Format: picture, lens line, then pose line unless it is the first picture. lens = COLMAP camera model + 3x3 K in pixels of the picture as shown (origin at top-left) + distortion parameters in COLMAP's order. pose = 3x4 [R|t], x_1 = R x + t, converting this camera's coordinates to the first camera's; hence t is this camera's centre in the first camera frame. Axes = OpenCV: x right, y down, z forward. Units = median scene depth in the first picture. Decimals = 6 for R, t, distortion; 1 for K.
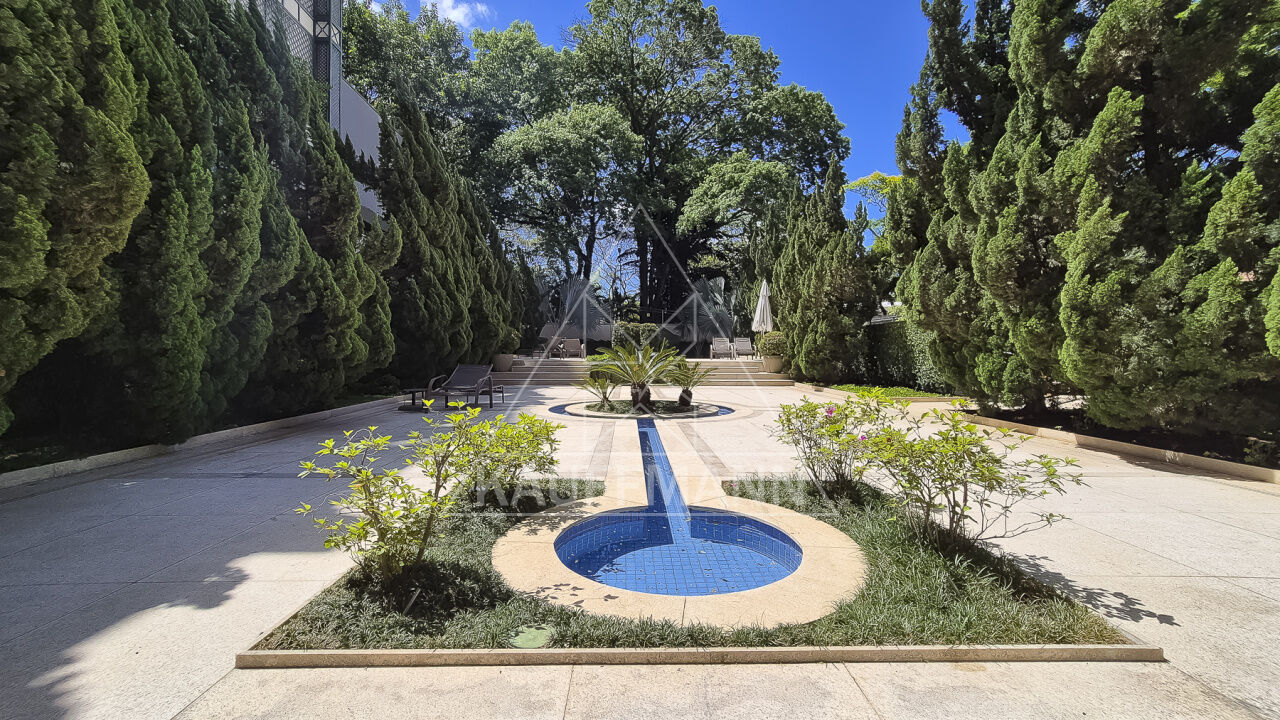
lens RADIAL K [[529.0, 0, 647.1], [0, 529.0, 356.9], [0, 0, 1]] dist [-0.015006, 0.007337]
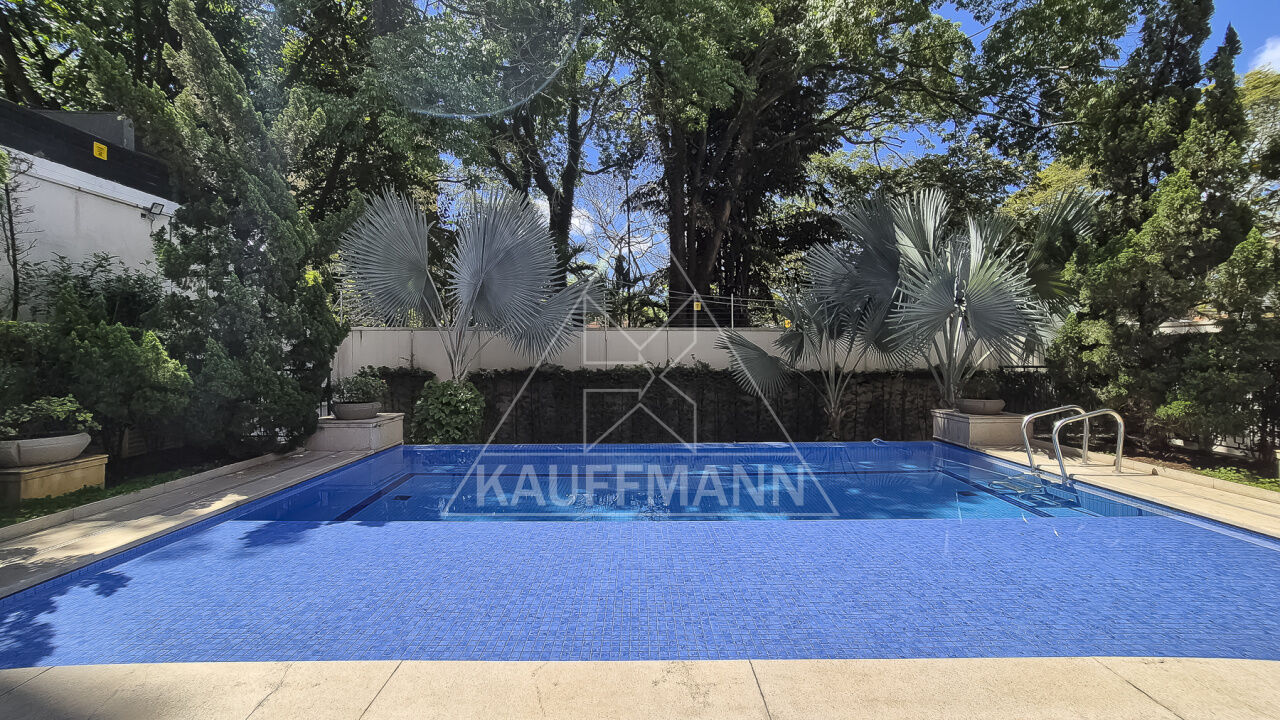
lens RADIAL K [[529.0, 0, 638.7], [0, 529.0, 357.4], [0, 0, 1]] dist [-0.015006, 0.007337]
pose [[0.999848, -0.008613, -0.015157, -0.480670], [0.008570, 0.999959, -0.002882, -0.461077], [0.015181, 0.002752, 0.999881, 6.896632]]
